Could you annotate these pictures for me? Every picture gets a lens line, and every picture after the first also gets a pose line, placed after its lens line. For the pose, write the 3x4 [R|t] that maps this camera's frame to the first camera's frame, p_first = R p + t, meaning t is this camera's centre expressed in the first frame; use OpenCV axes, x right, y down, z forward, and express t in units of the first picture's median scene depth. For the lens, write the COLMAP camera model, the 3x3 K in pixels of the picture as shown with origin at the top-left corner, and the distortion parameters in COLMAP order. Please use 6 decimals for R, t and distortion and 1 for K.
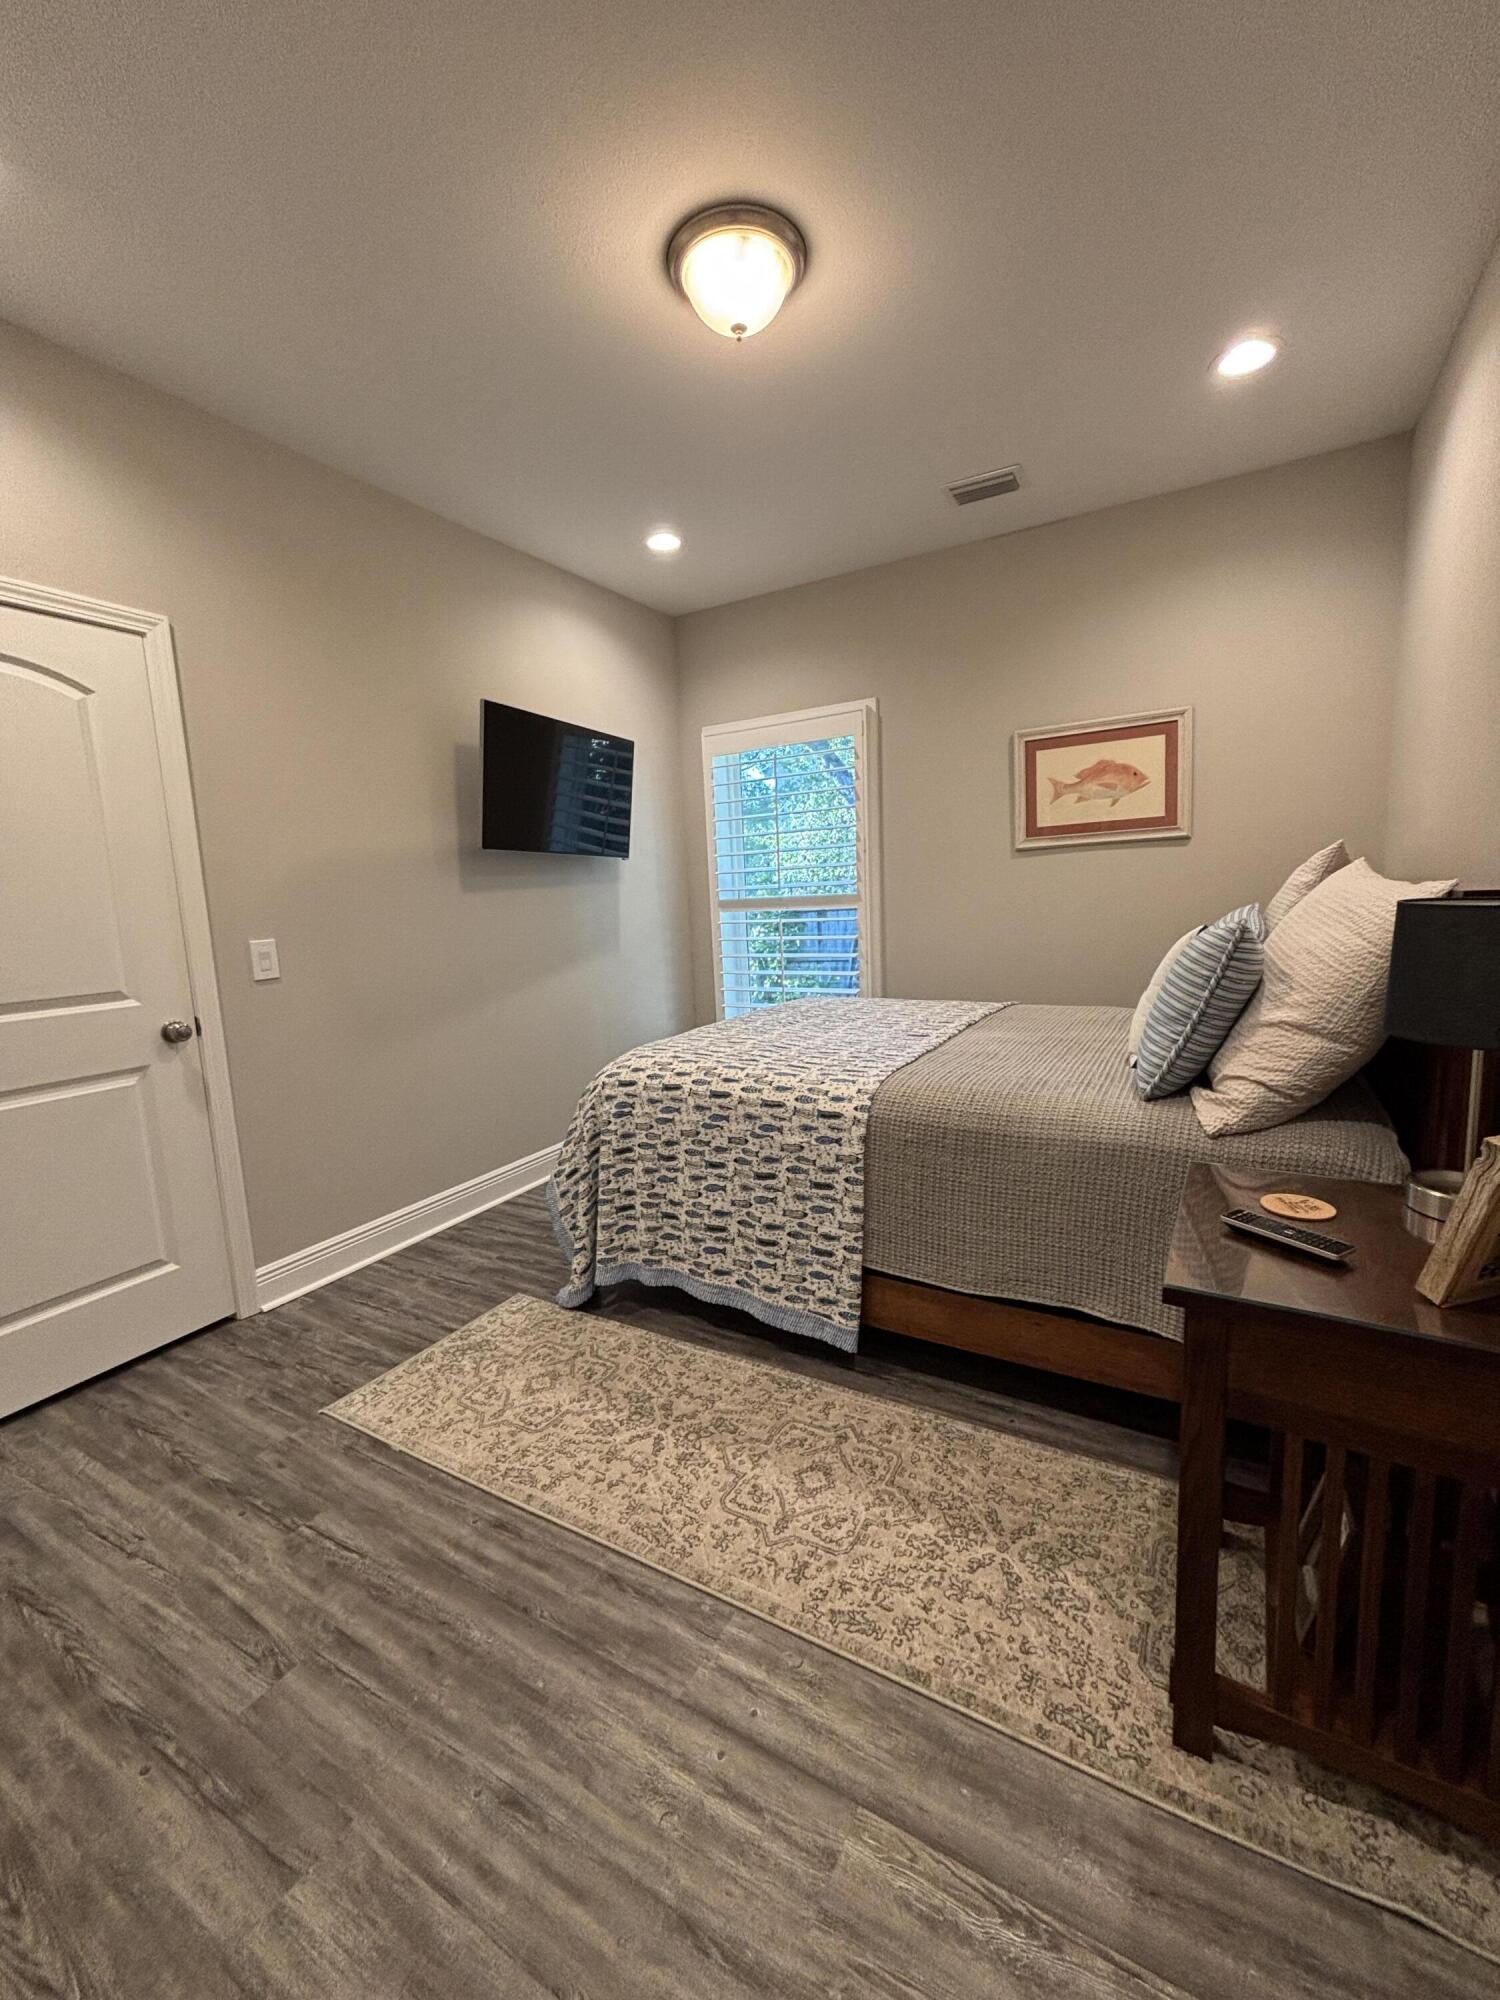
lens RADIAL K [[792.3, 0, 752.3], [0, 792.3, 997.0], [0, 0, 1]] dist [0.001816, 0.000345]
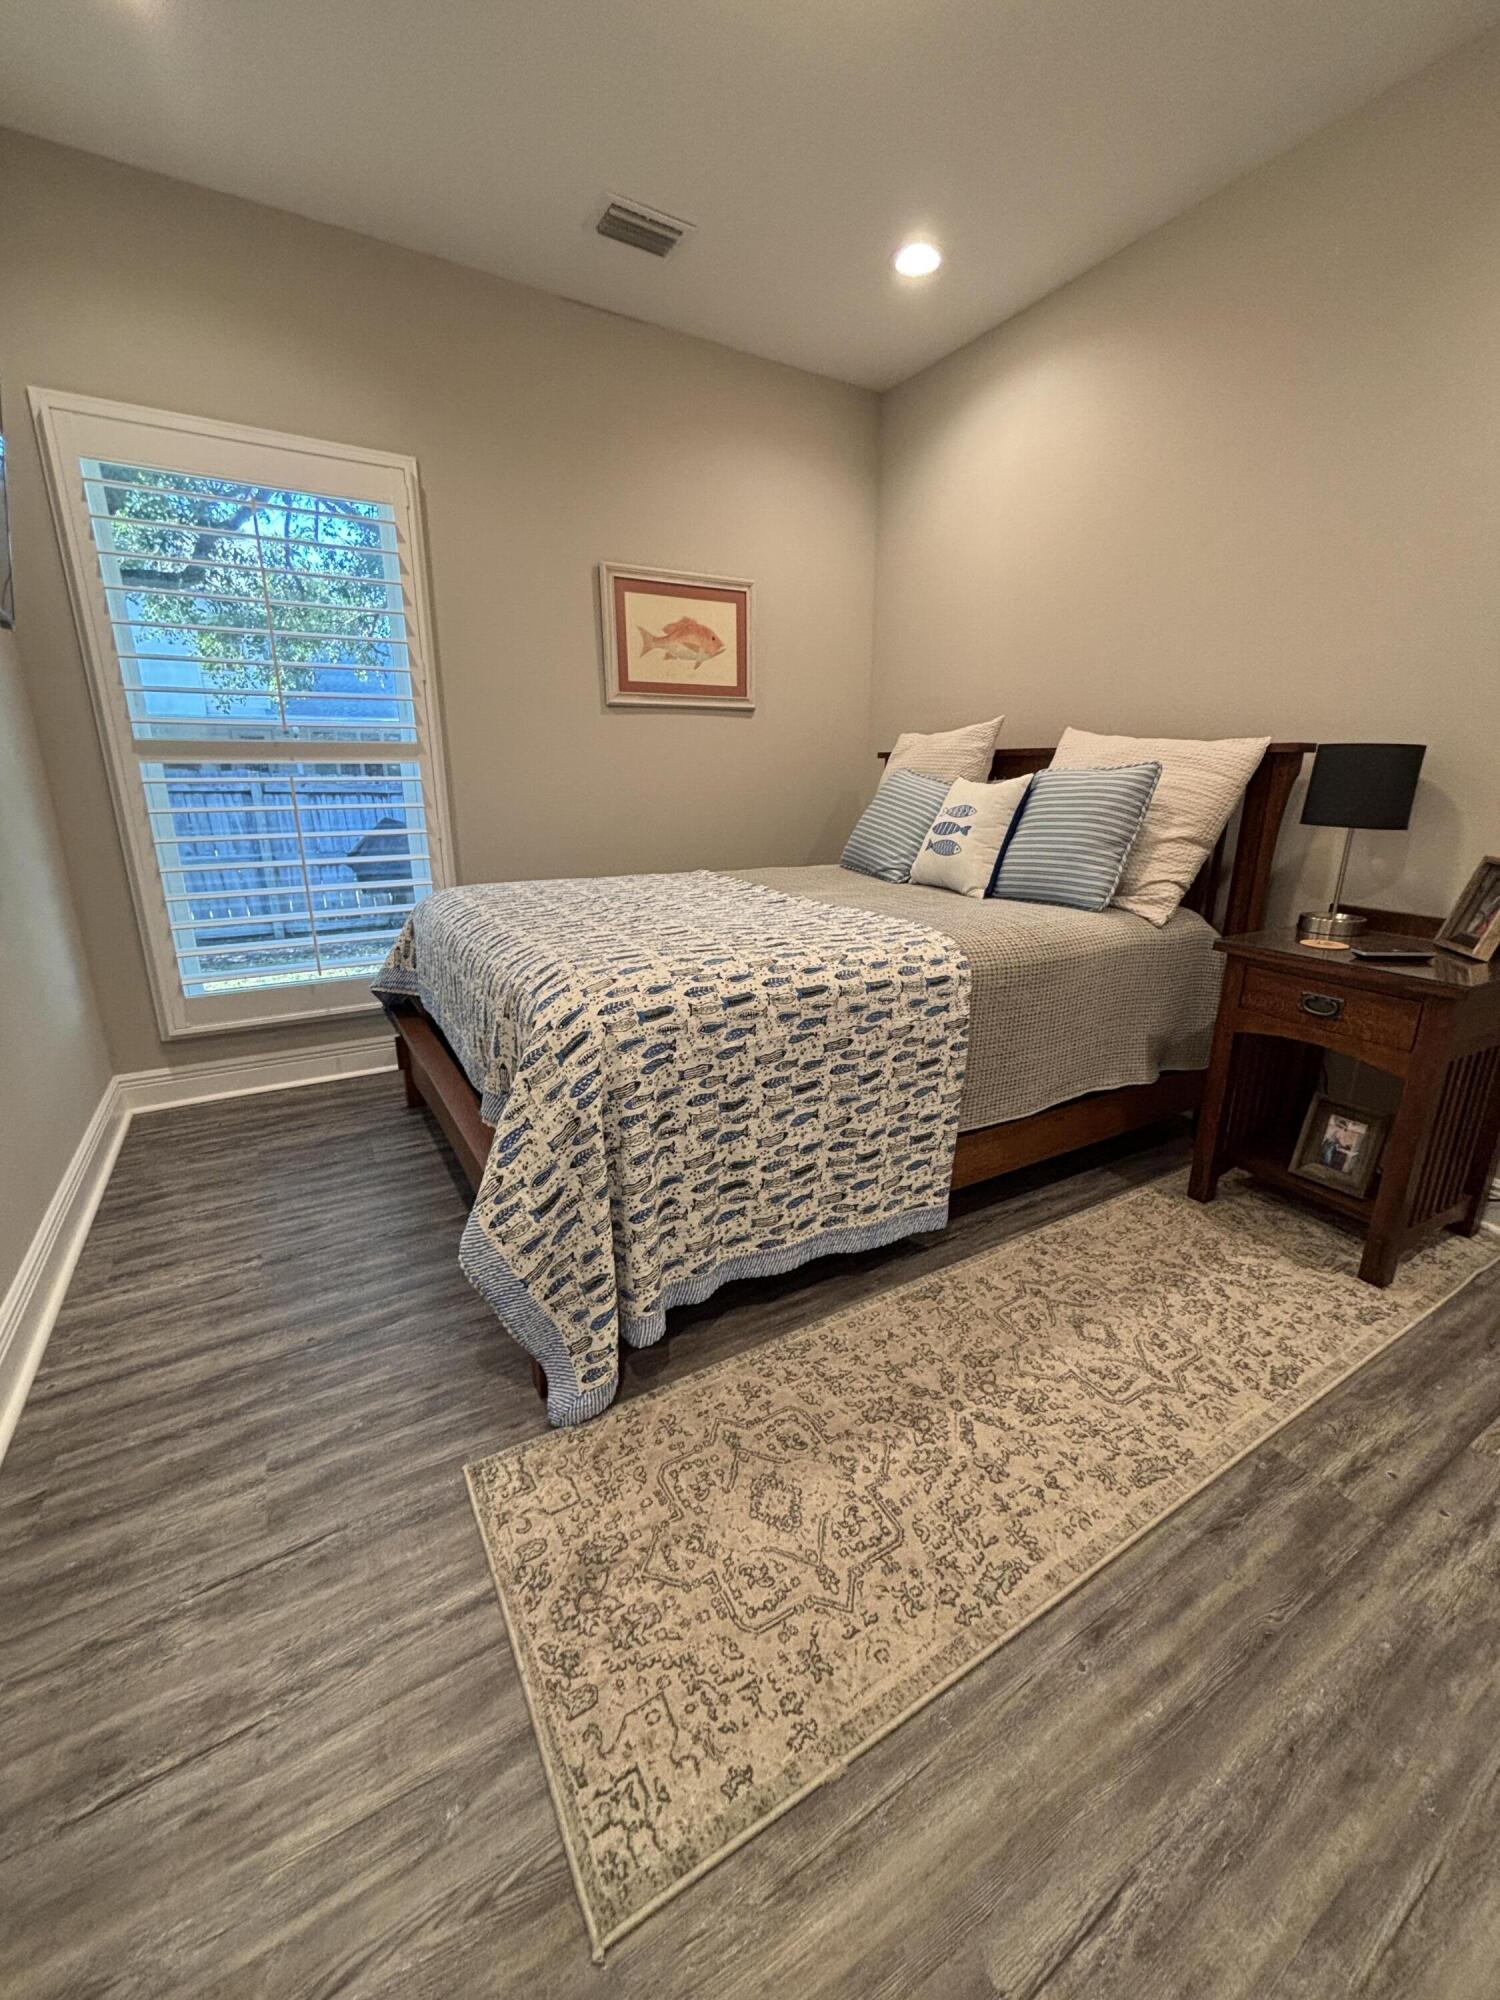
lens RADIAL K [[792.3, 0, 752.3], [0, 792.3, 997.0], [0, 0, 1]] dist [0.001816, 0.000345]
pose [[0.498085, -0.194747, 0.844976, -0.674207], [0.090815, 0.980810, 0.172521, -0.002028], [-0.862360, -0.009193, 0.506213, 0.668395]]
